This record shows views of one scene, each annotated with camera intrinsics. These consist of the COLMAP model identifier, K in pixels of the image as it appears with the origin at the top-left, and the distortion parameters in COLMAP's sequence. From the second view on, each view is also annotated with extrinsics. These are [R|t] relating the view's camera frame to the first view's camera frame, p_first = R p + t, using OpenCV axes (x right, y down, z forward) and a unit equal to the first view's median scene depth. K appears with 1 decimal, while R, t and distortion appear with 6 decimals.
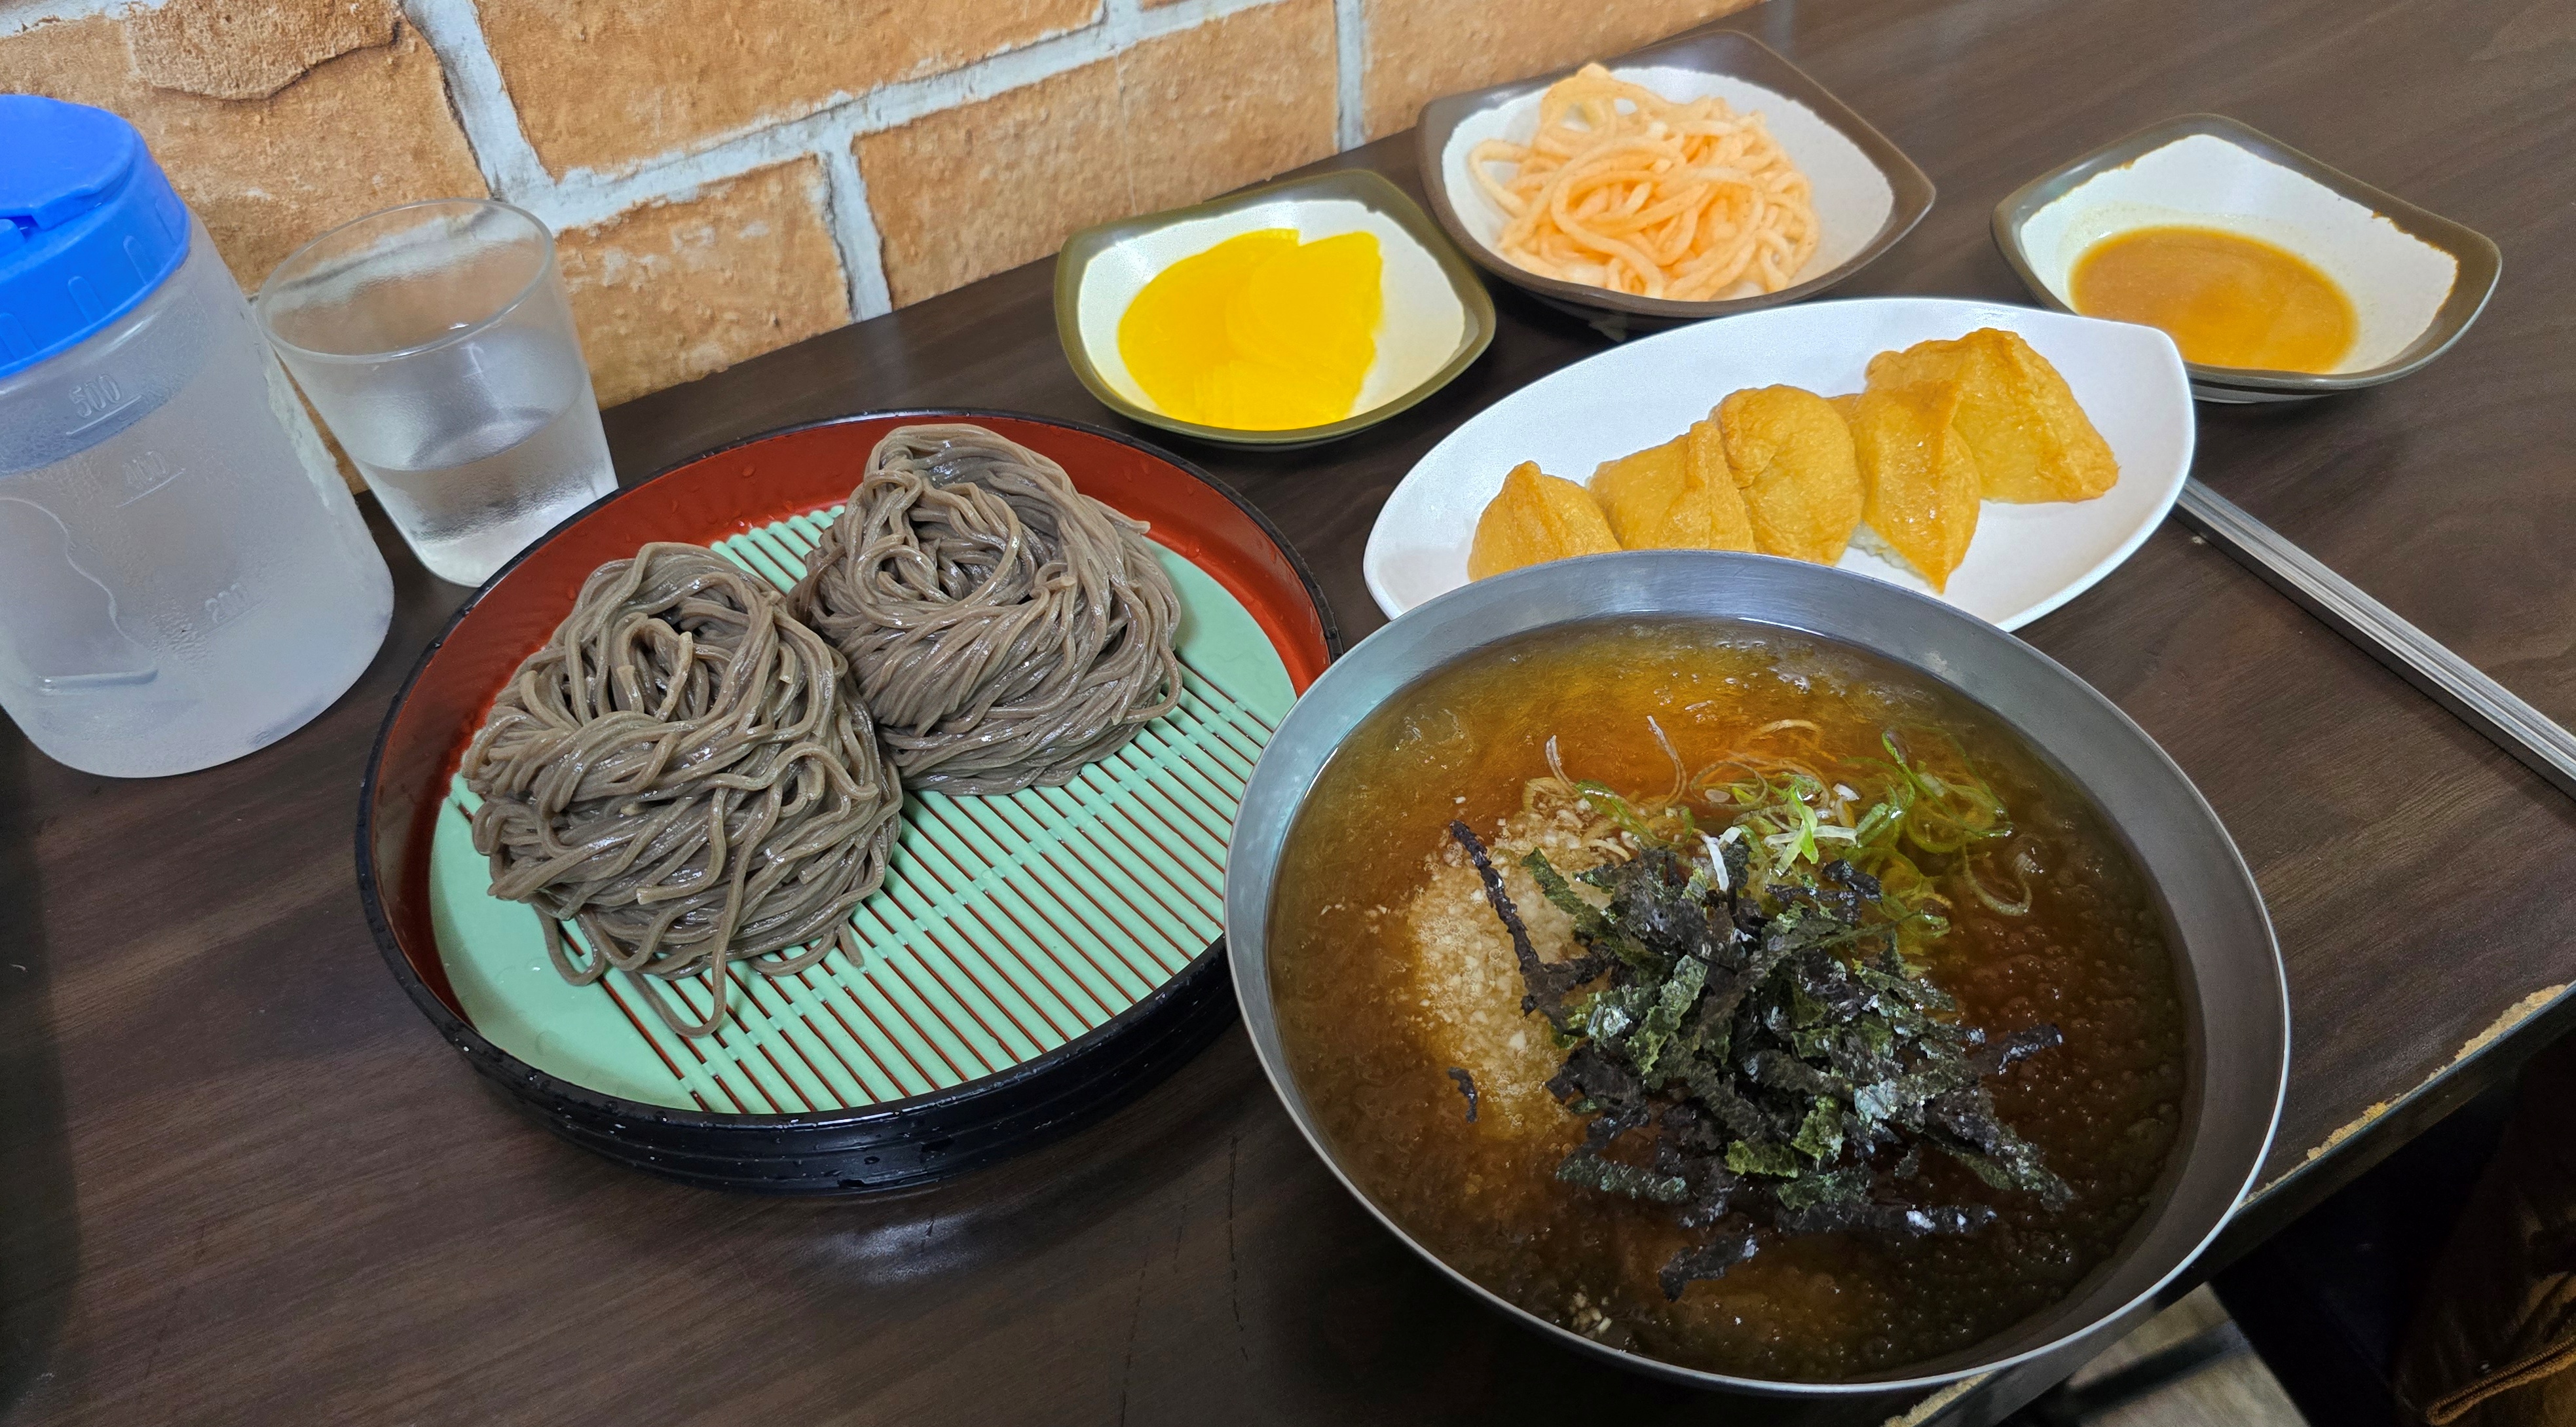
lens RADIAL K [[1822.8, 0, 1288.0], [0, 1822.8, 713.5], [0, 0, 1]] dist [0.054992, -0.045858]
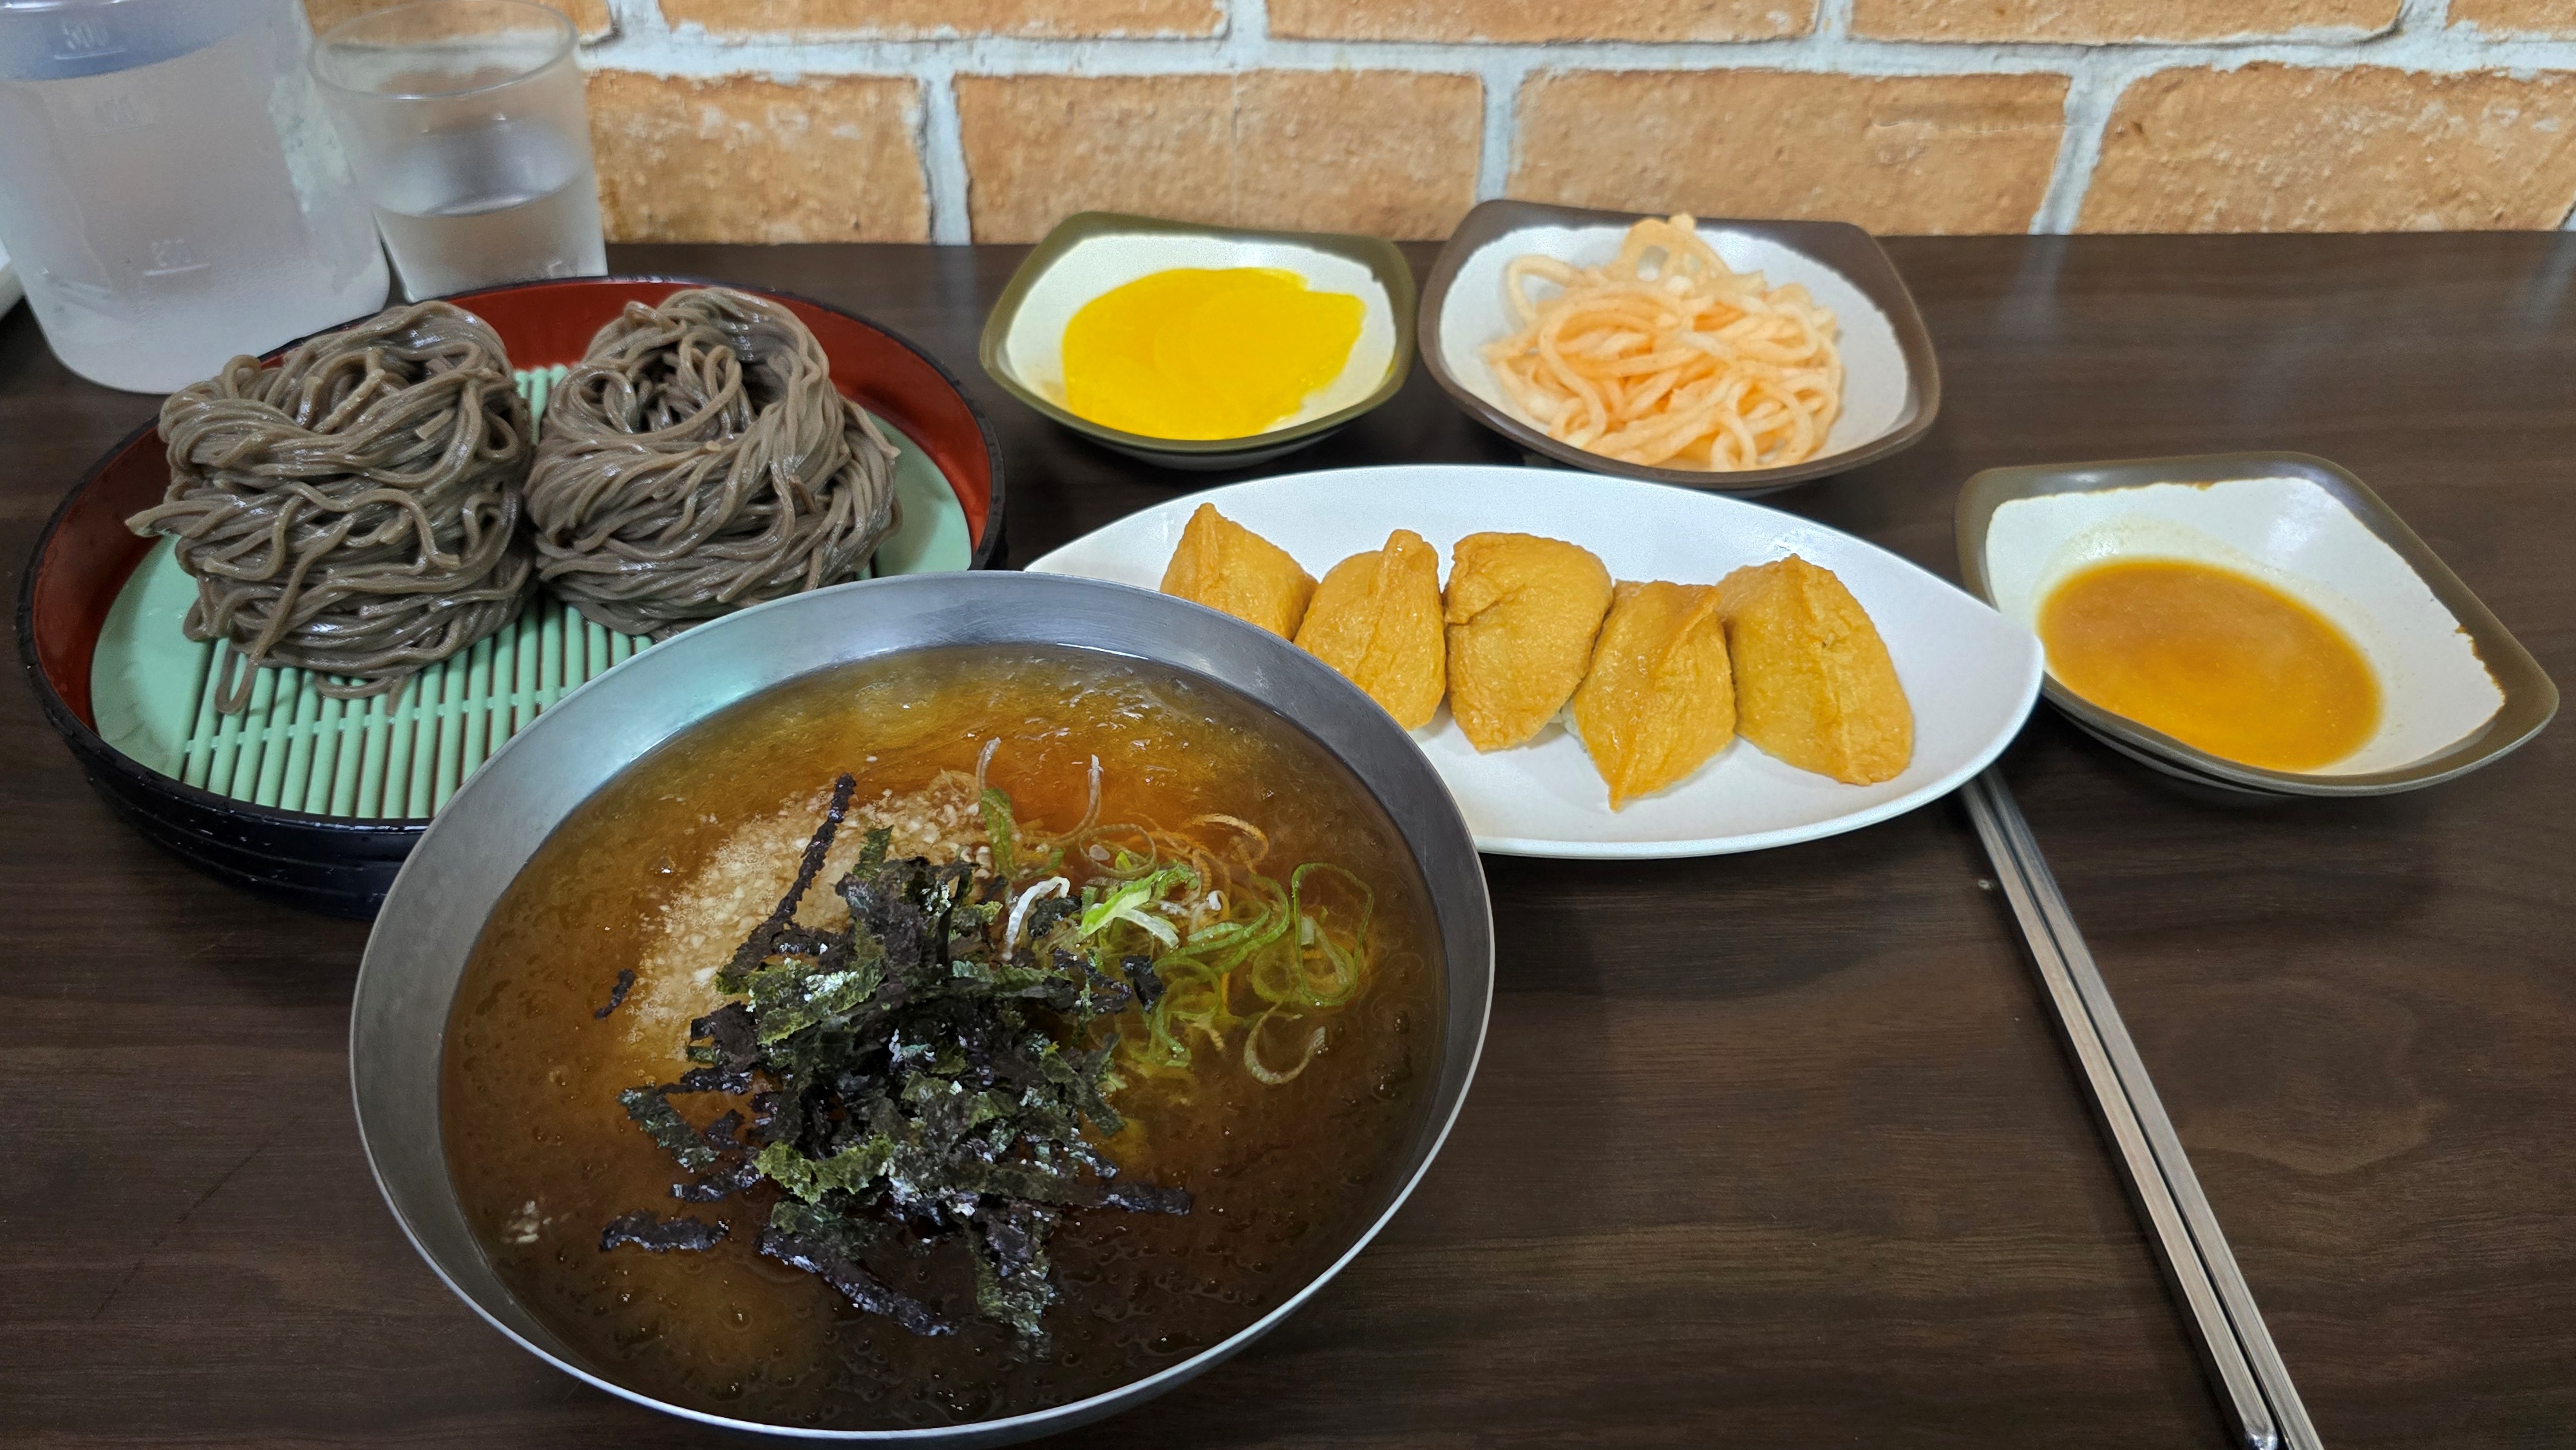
lens RADIAL K [[1843.3, 0, 1288.0], [0, 1843.3, 725.0], [0, 0, 1]] dist [0.039678, -0.000530]
pose [[0.883661, 0.357069, -0.302730, 0.378247], [-0.378845, 0.925348, -0.014393, -0.025192], [0.274992, 0.127406, 0.952968, 0.086585]]
